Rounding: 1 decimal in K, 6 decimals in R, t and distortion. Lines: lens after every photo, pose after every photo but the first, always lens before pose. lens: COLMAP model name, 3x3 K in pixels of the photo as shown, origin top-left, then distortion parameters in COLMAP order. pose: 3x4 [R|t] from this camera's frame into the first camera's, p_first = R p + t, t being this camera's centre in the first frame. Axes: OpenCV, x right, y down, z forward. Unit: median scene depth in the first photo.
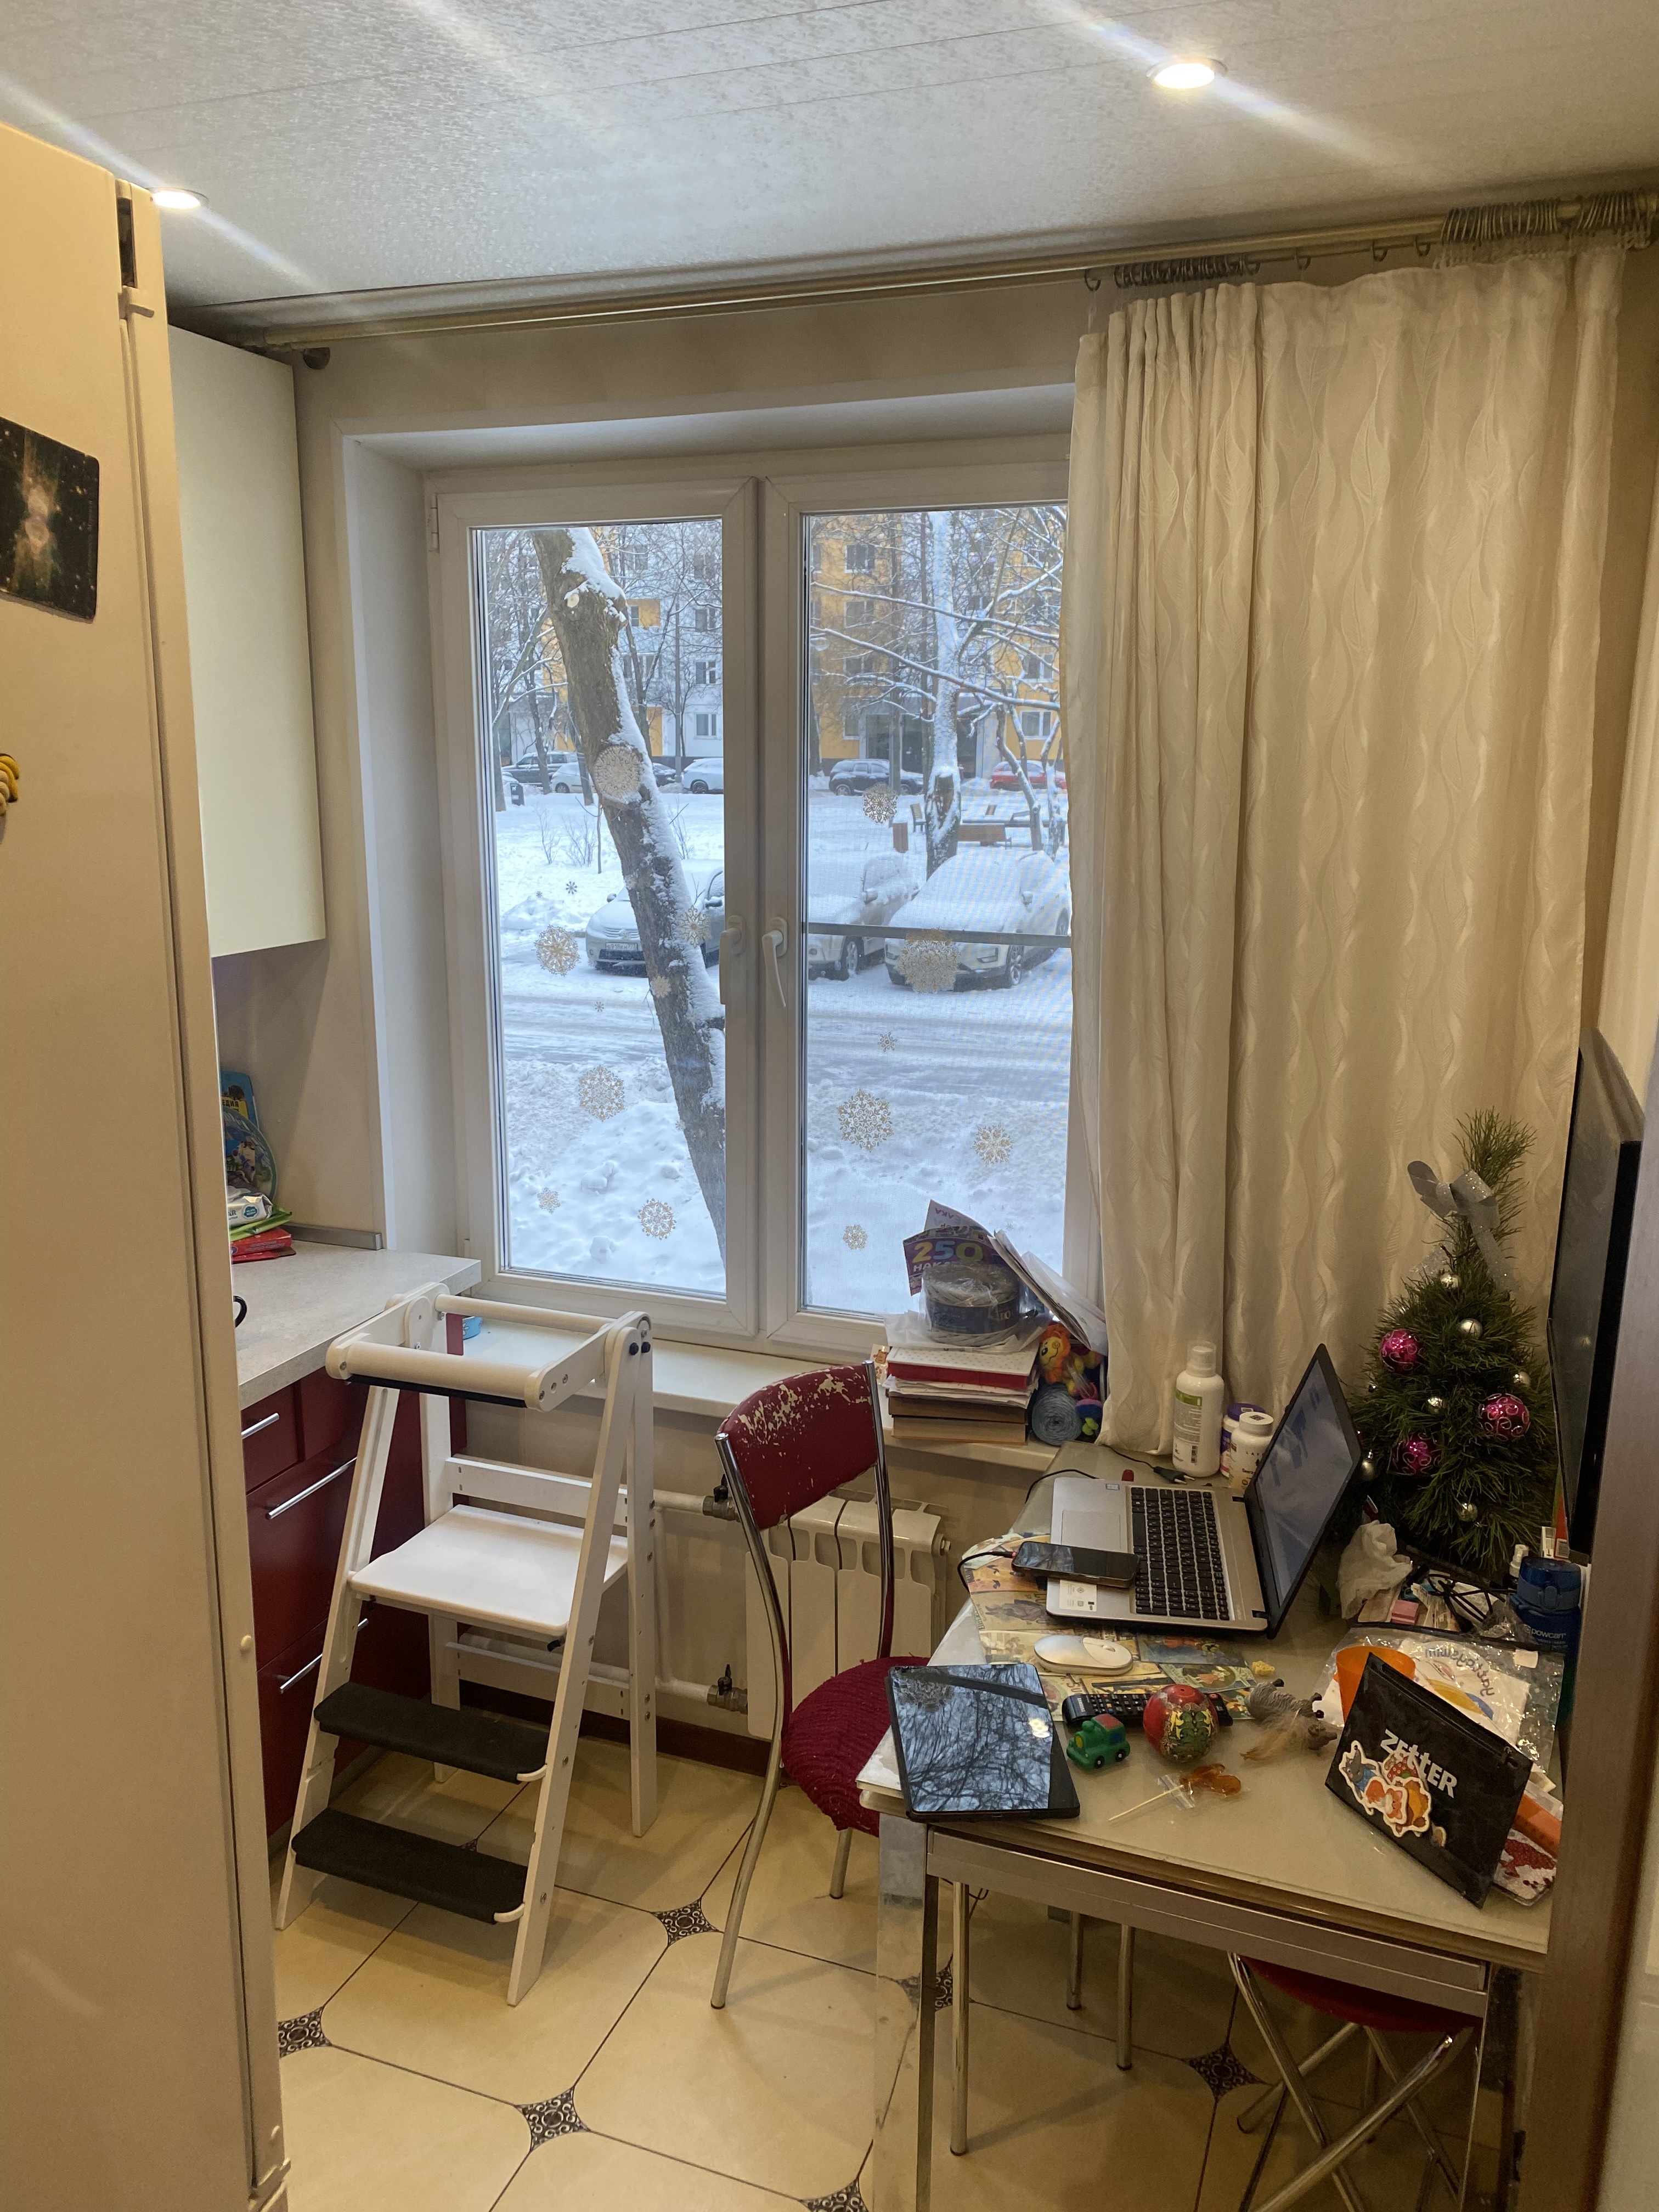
lens RADIAL K [[1699.9, 0, 827.0], [0, 1699.9, 1104.1], [0, 0, 1]] dist [0.052141, -0.045998]
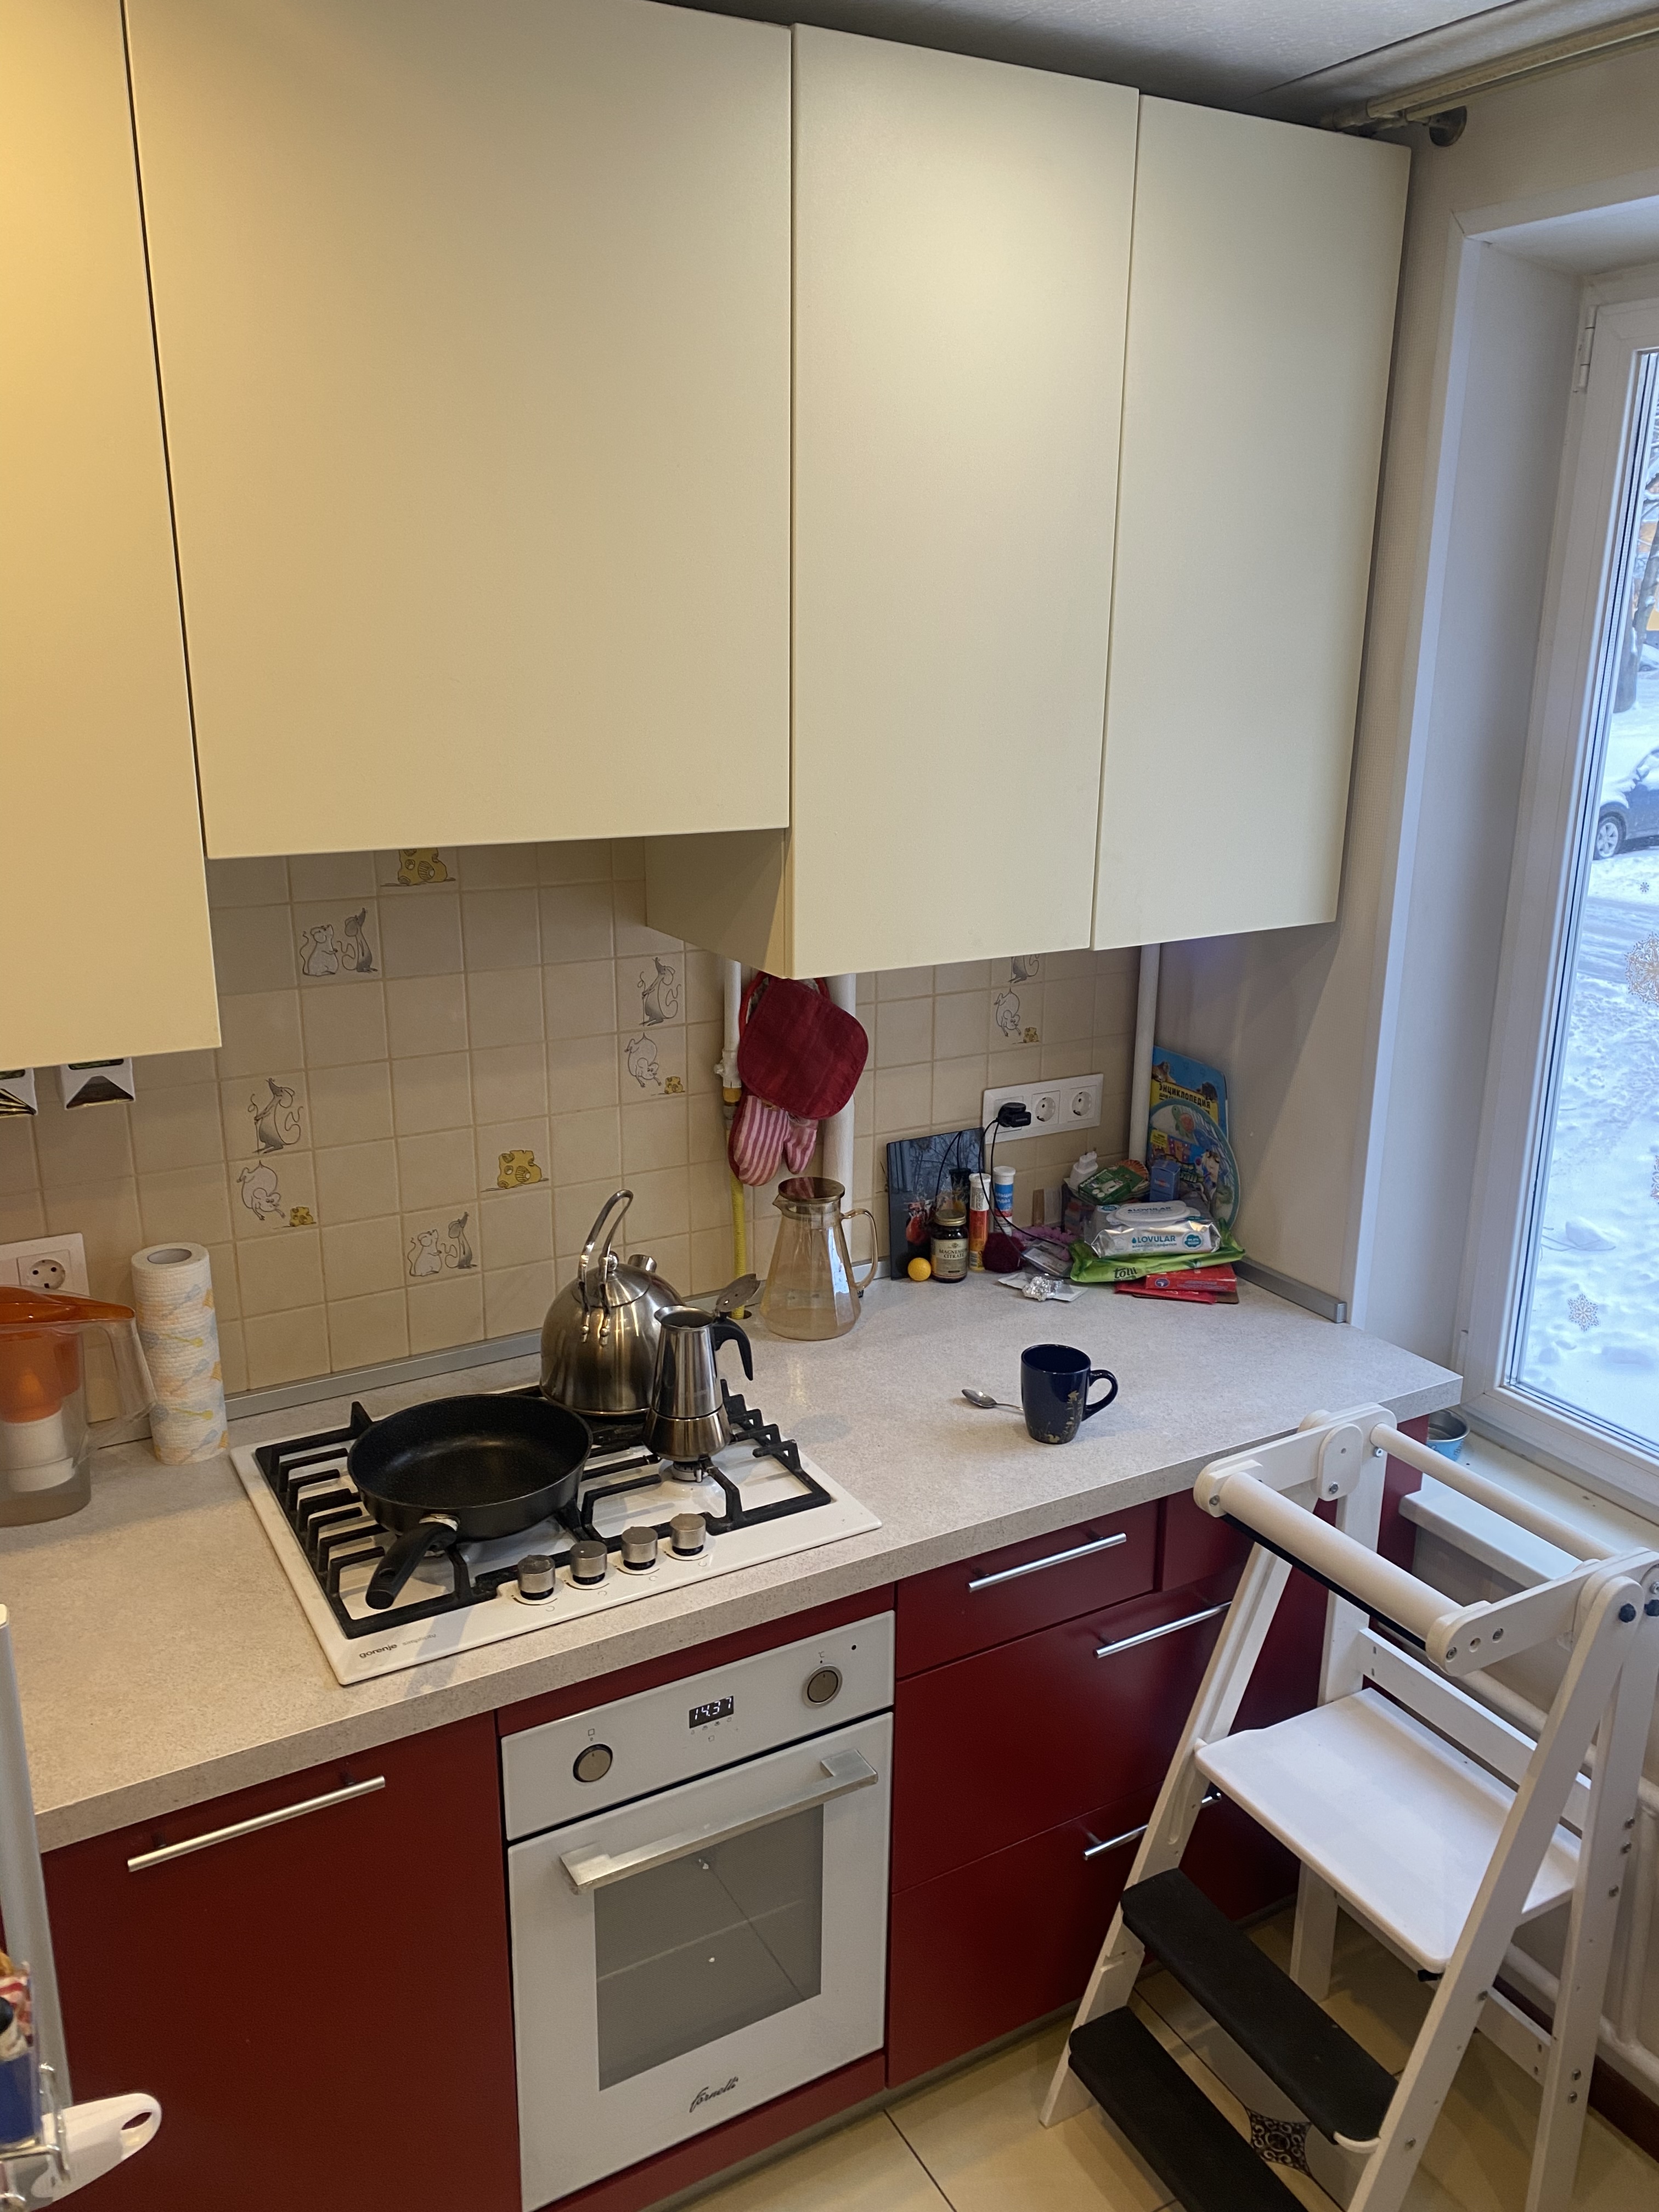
lens RADIAL K [[1699.9, 0, 827.0], [0, 1699.9, 1104.1], [0, 0, 1]] dist [0.052141, -0.045998]
pose [[0.771822, 0.180351, -0.609725, 0.017008], [-0.135401, 0.983554, 0.119528, -0.082089], [0.621254, -0.009697, 0.783549, 0.264542]]
